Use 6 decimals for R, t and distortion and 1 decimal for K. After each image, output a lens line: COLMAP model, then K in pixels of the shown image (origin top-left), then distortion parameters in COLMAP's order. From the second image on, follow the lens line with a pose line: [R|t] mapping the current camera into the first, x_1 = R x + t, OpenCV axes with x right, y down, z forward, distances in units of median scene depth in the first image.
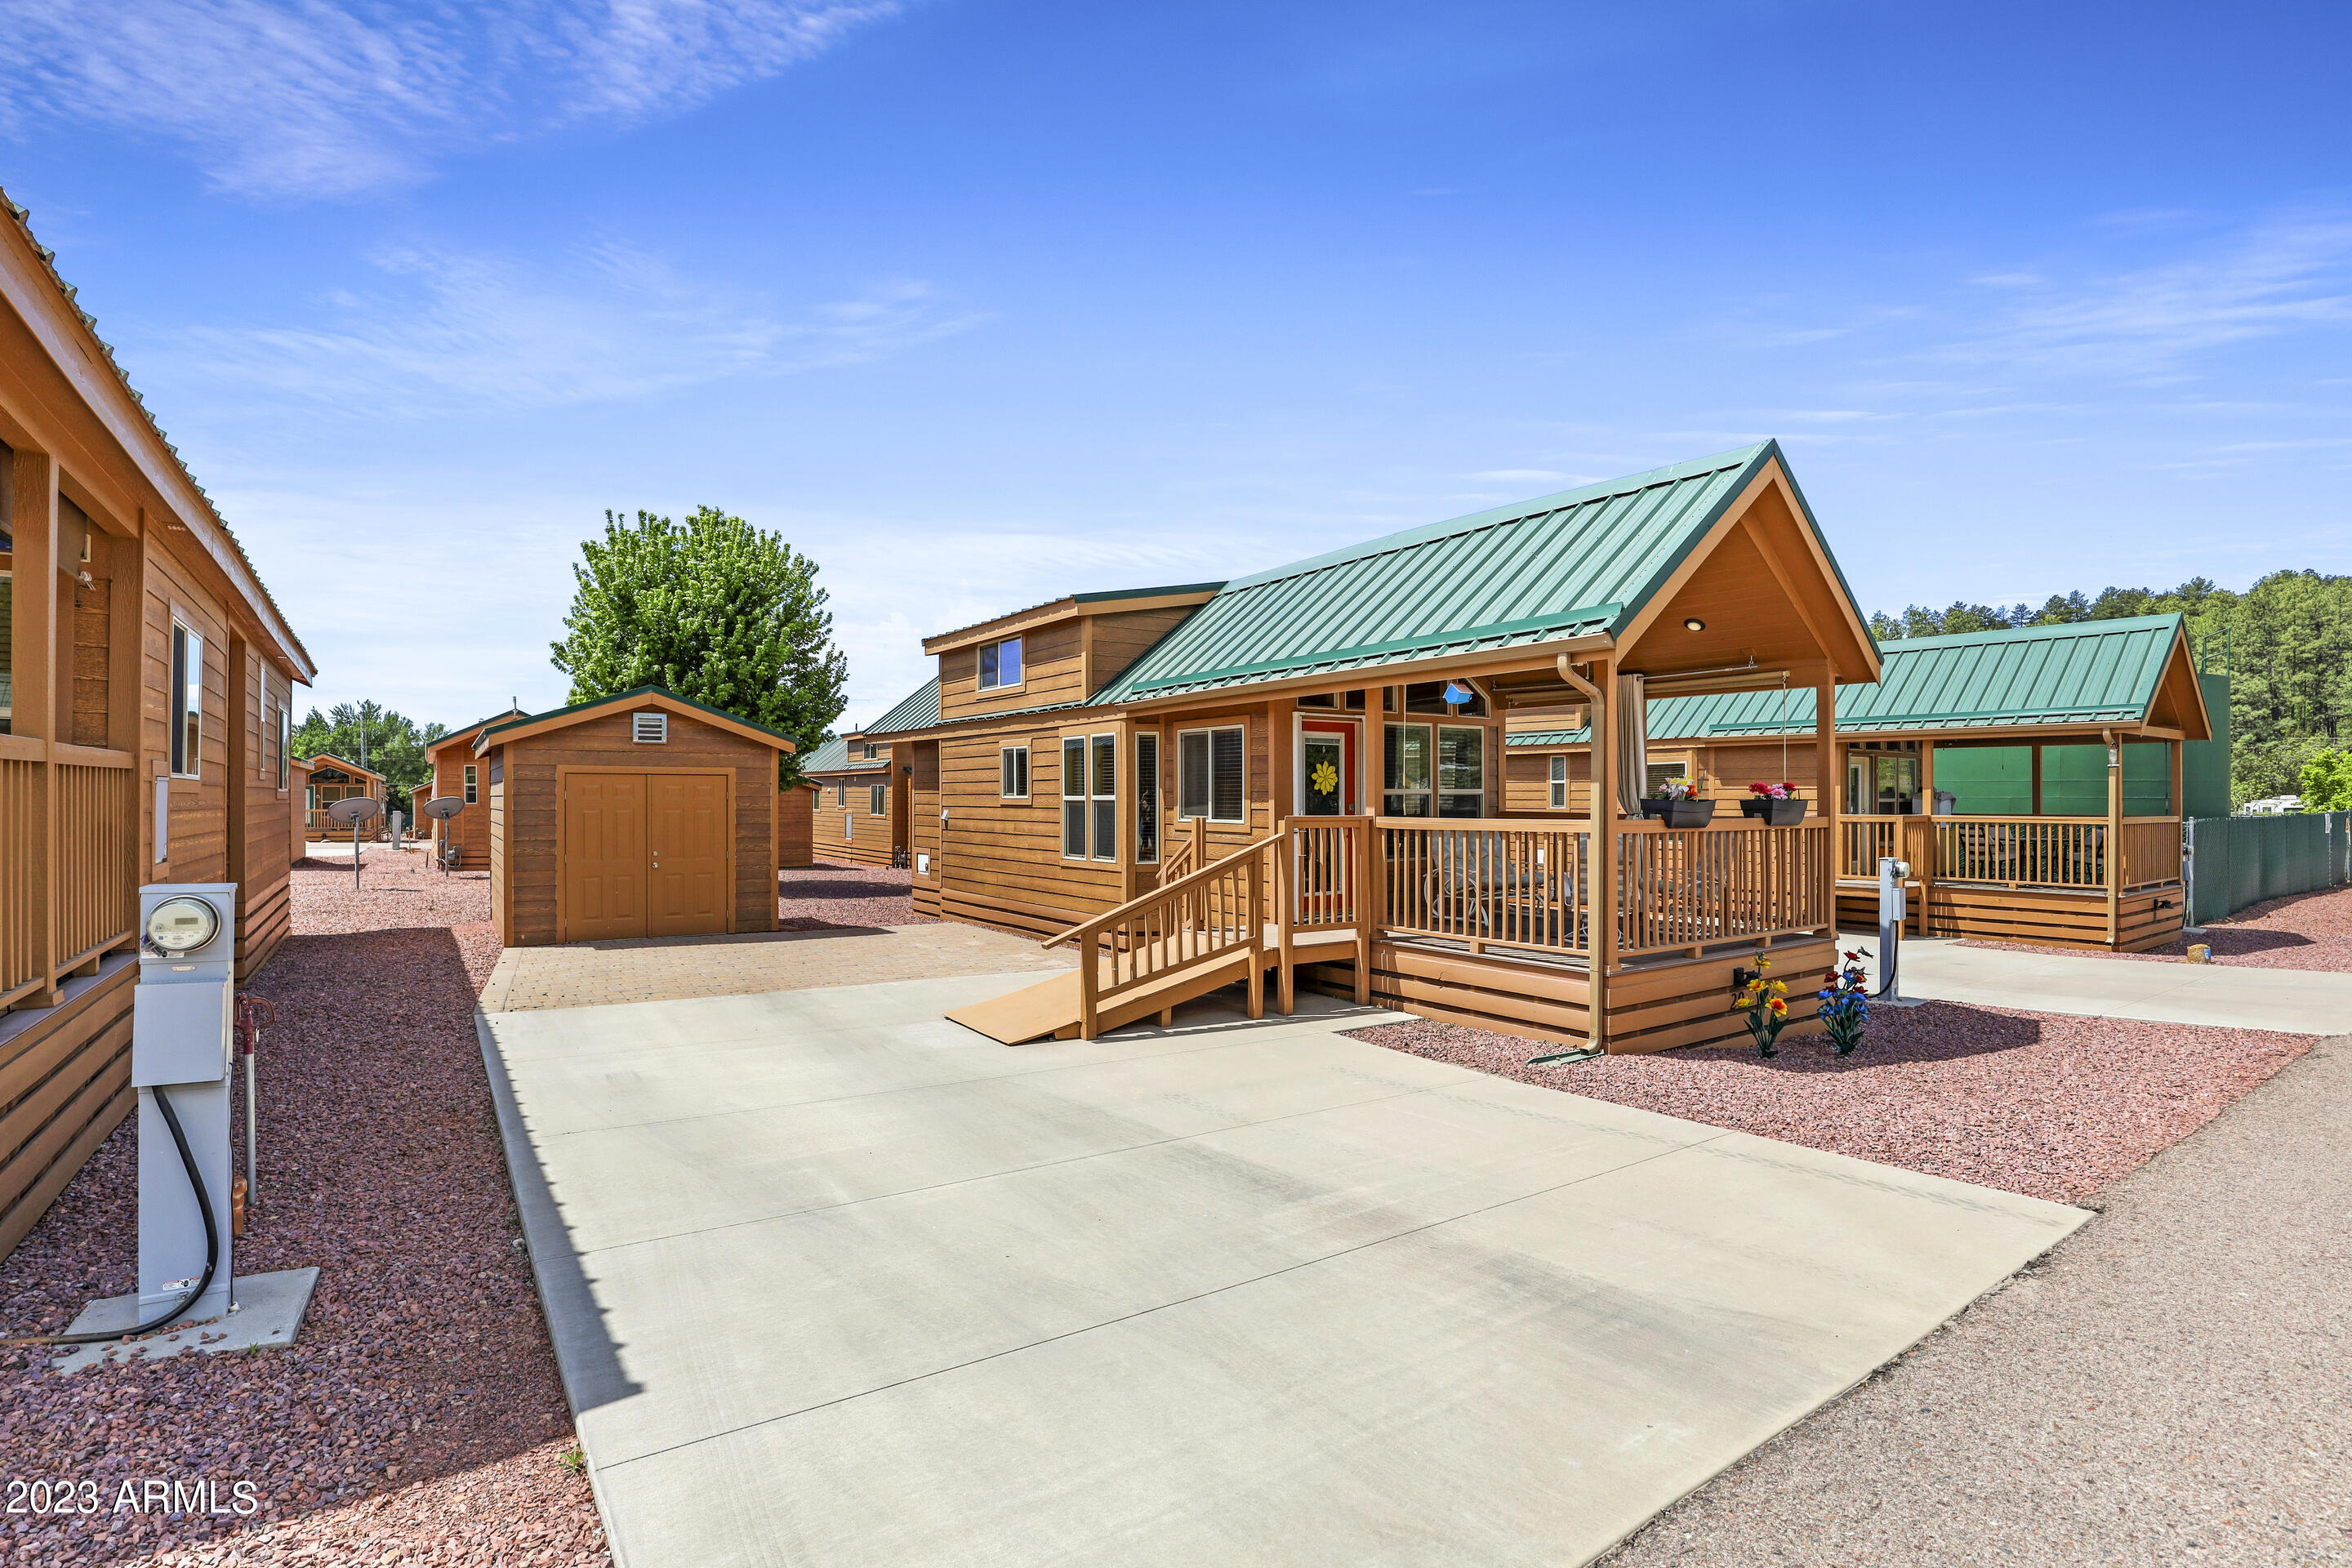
lens RADIAL K [[1104.8, 0, 1168.1], [0, 1104.8, 752.3], [0, 0, 1]] dist [-0.034500, 0.000794]
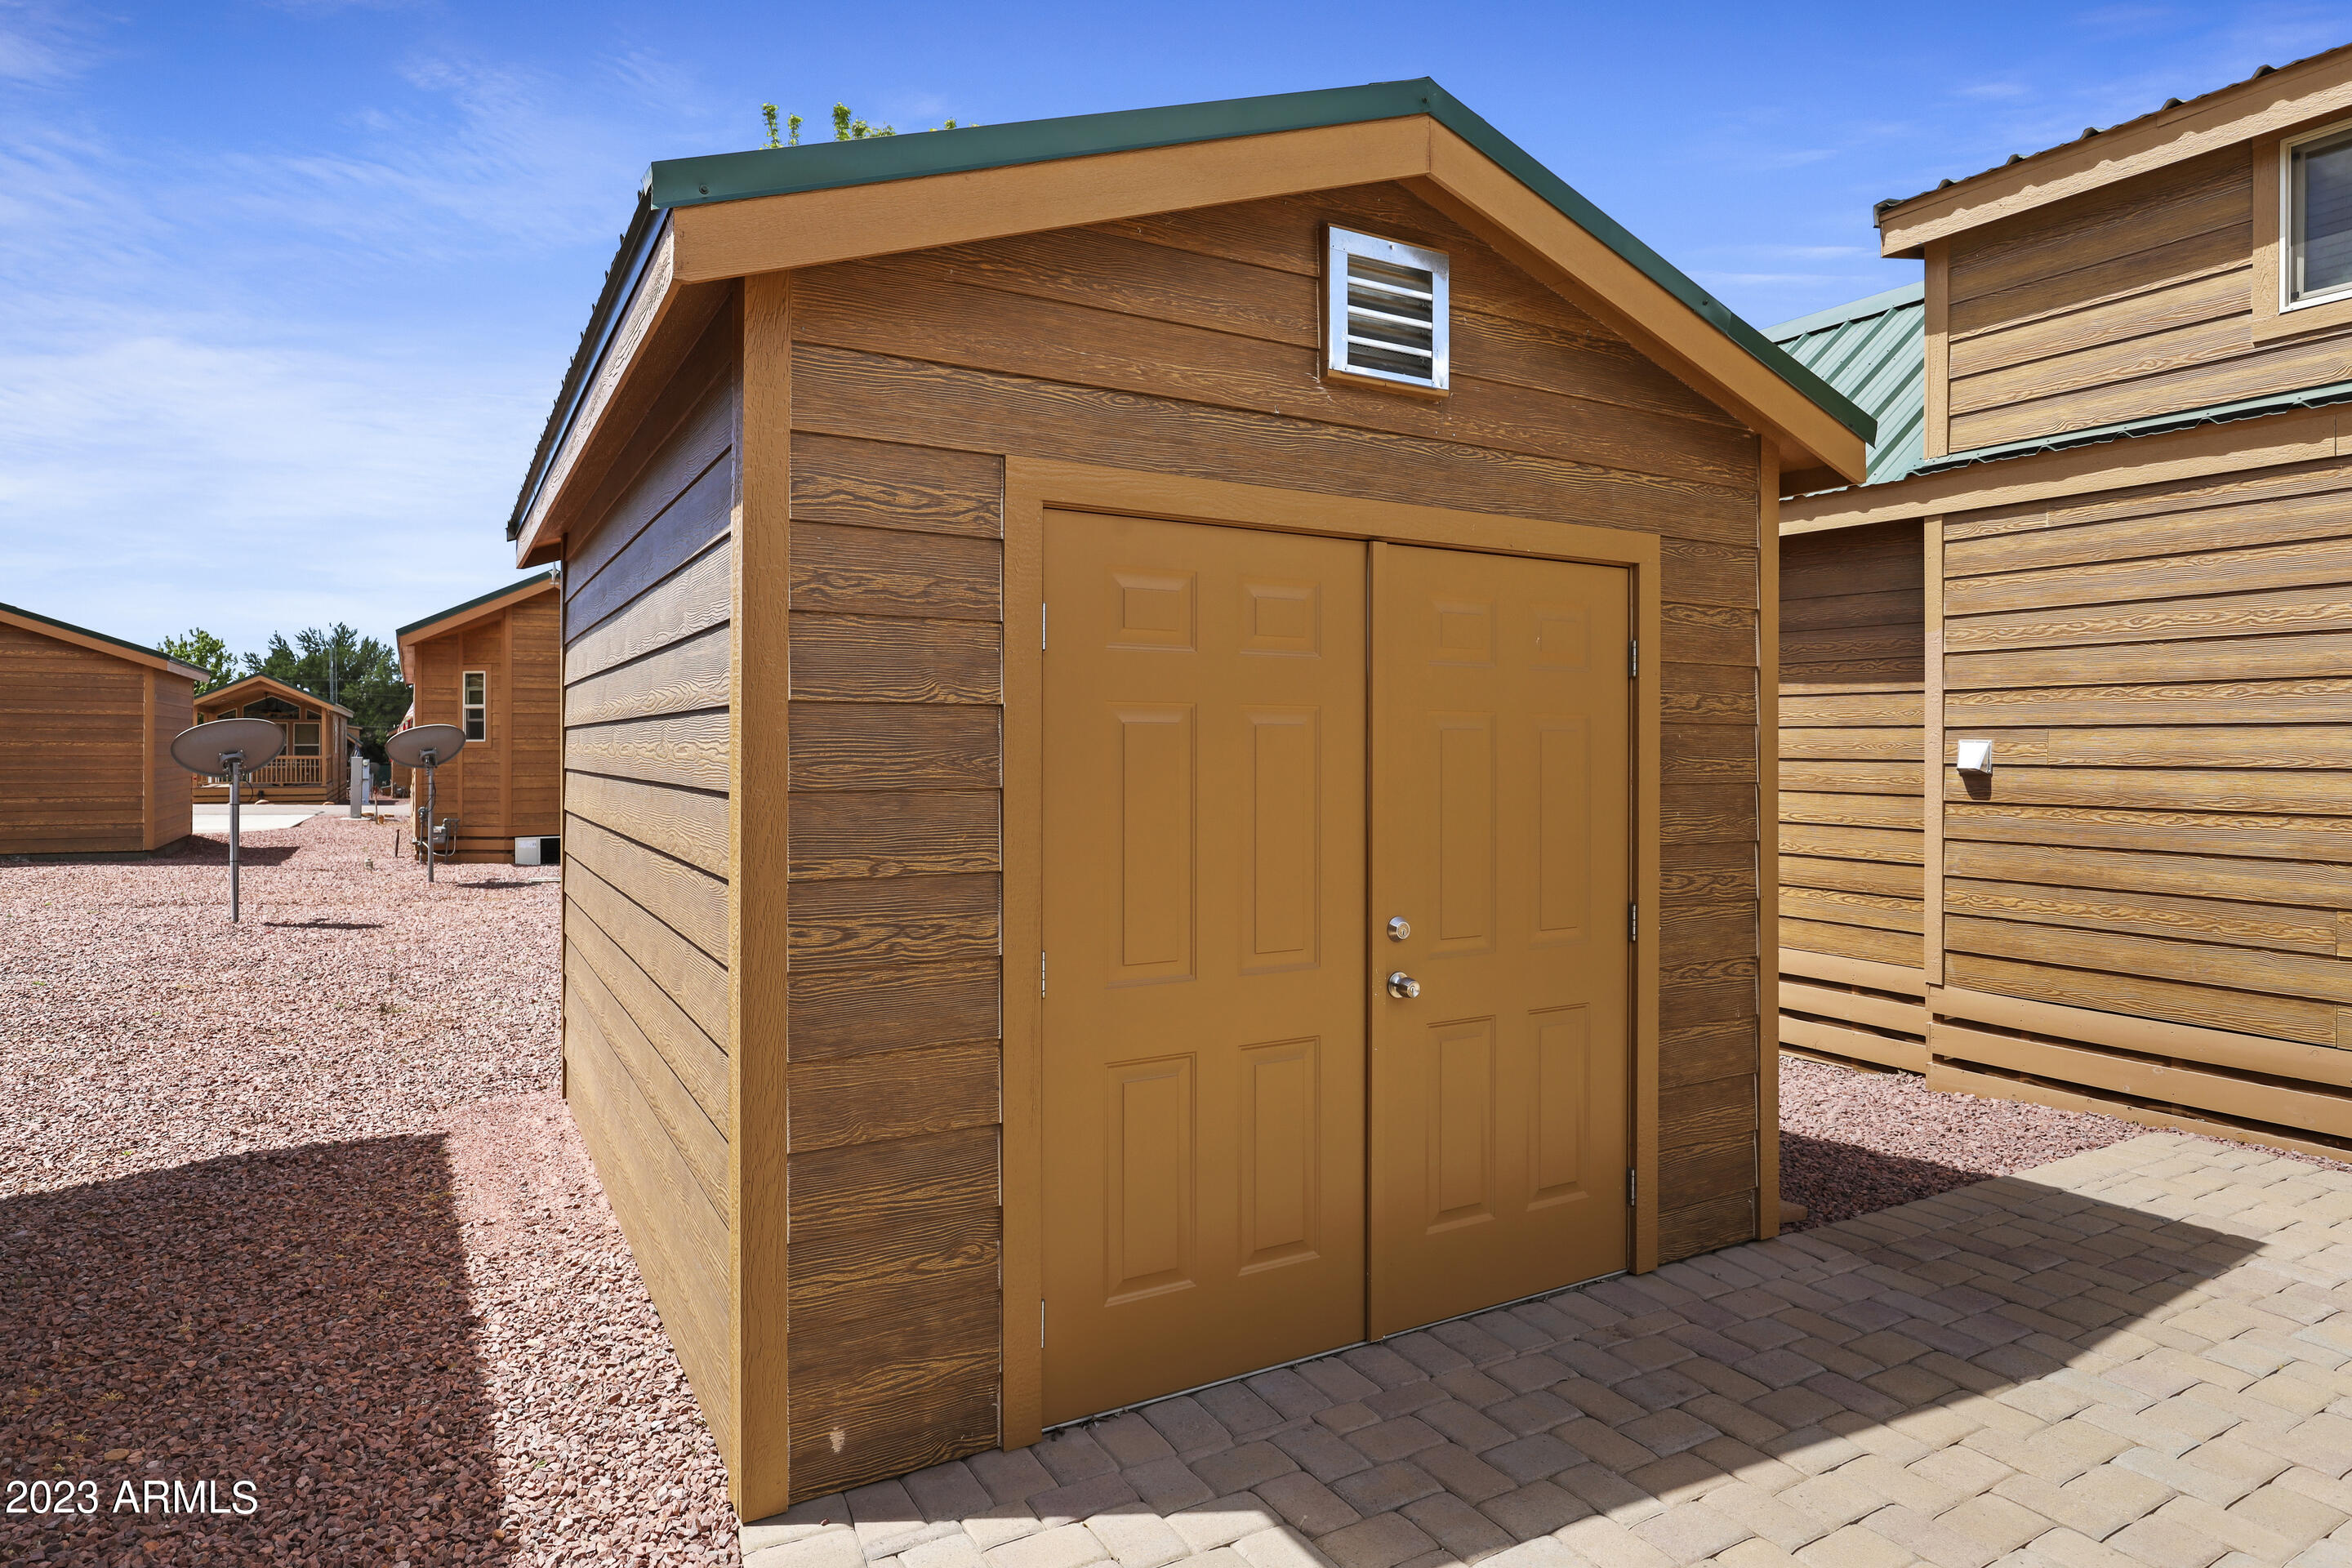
lens RADIAL K [[1341.2, 0, 1176.9], [0, 1341.2, 690.6], [0, 0, 1]] dist [0.000620, 0.000190]
pose [[0.996735, -0.000634, -0.080735, -0.439058], [0.000586, 1.000000, -0.000622, 0.042952], [0.080735, 0.000573, 0.996735, 0.669310]]
